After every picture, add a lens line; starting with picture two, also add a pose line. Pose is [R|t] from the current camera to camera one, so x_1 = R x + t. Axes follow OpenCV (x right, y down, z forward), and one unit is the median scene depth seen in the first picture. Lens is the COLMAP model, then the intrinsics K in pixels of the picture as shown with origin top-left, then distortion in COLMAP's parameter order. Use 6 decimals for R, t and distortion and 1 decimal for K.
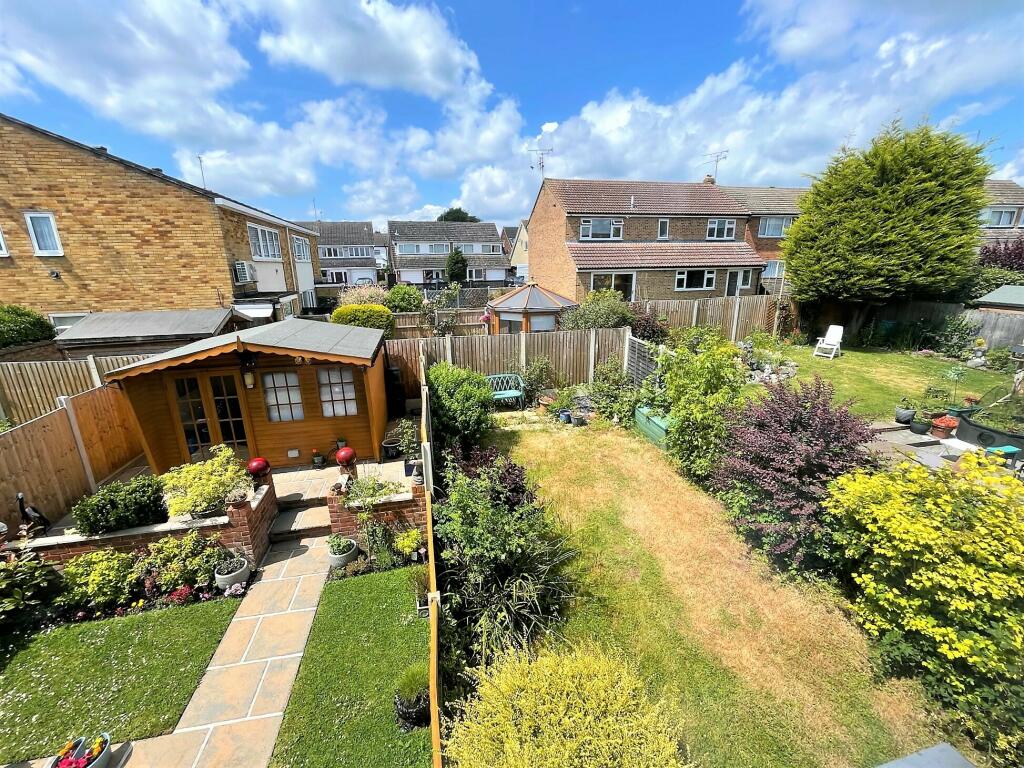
lens RADIAL K [[425.6, 0, 505.8], [0, 425.6, 385.7], [0, 0, 1]] dist [-0.001061, 0.000502]
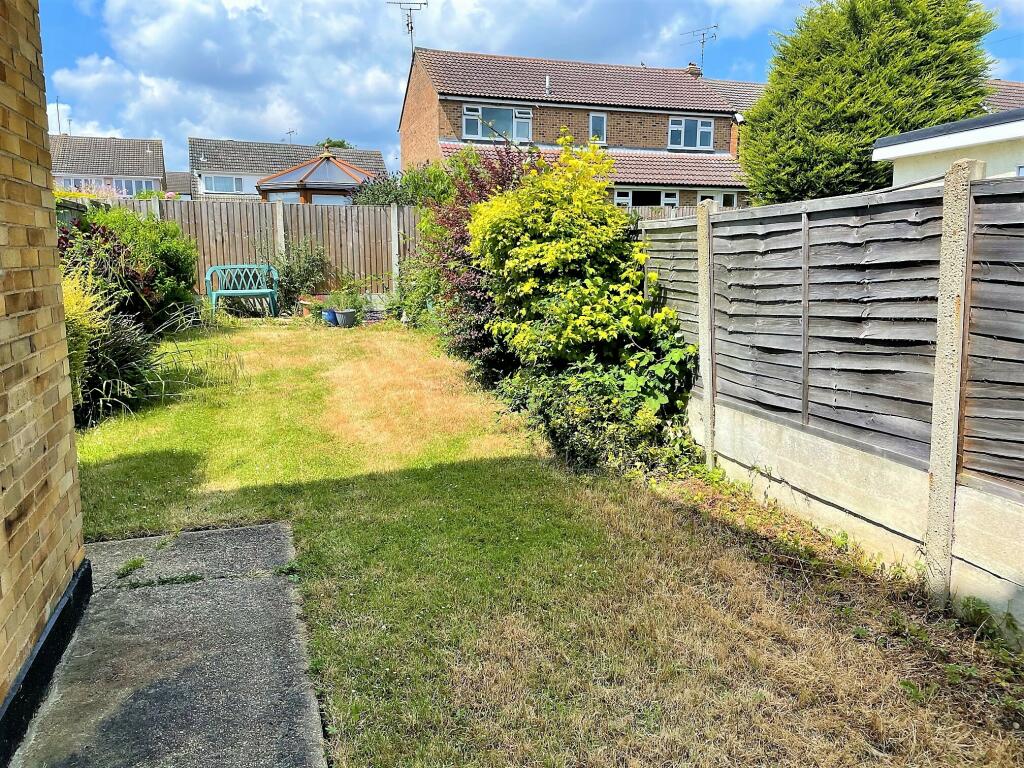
lens RADIAL K [[777.0, 0, 512.0], [0, 777.0, 384.0], [0, 0, 1]] dist [0.095146, -0.112436]
pose [[0.996323, 0.006986, 0.085390, 0.230008], [0.003412, 0.992644, -0.121024, 0.235202], [-0.085607, 0.120870, 0.988970, -0.151779]]
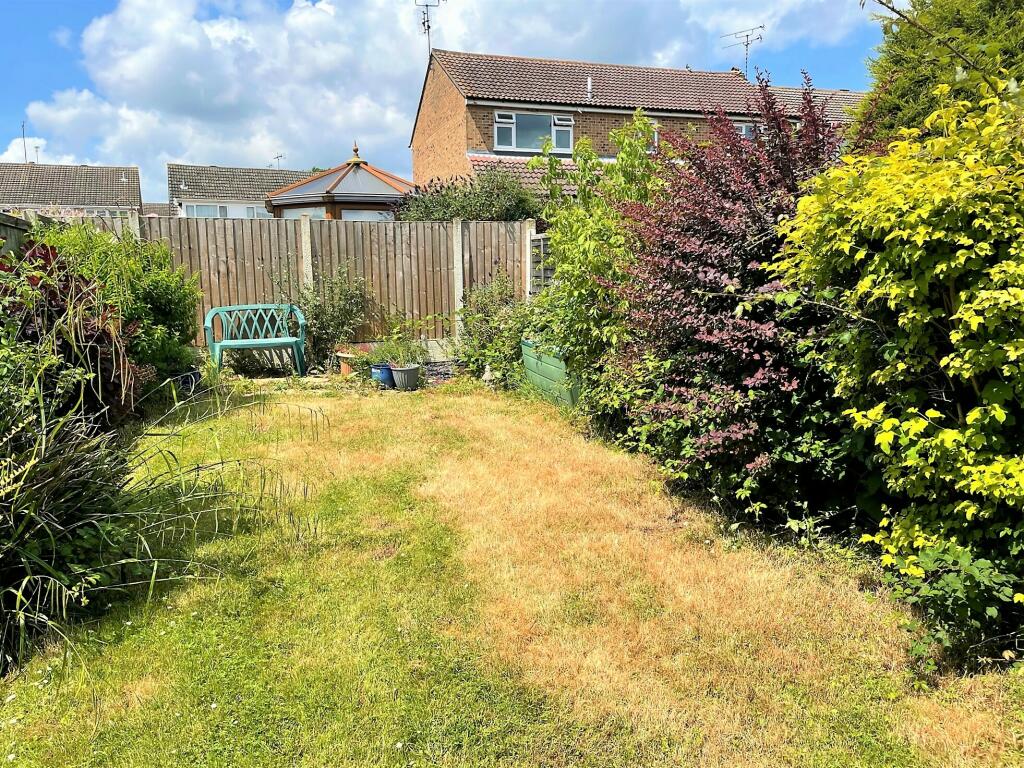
lens RADIAL K [[781.7, 0, 505.0], [0, 781.7, 401.2], [0, 0, 1]] dist [0.093293, -0.125062]
pose [[0.995478, -0.011528, 0.094286, 0.138569], [0.024609, 0.990017, -0.138784, 0.162586], [-0.091745, 0.140477, 0.985824, 0.103628]]
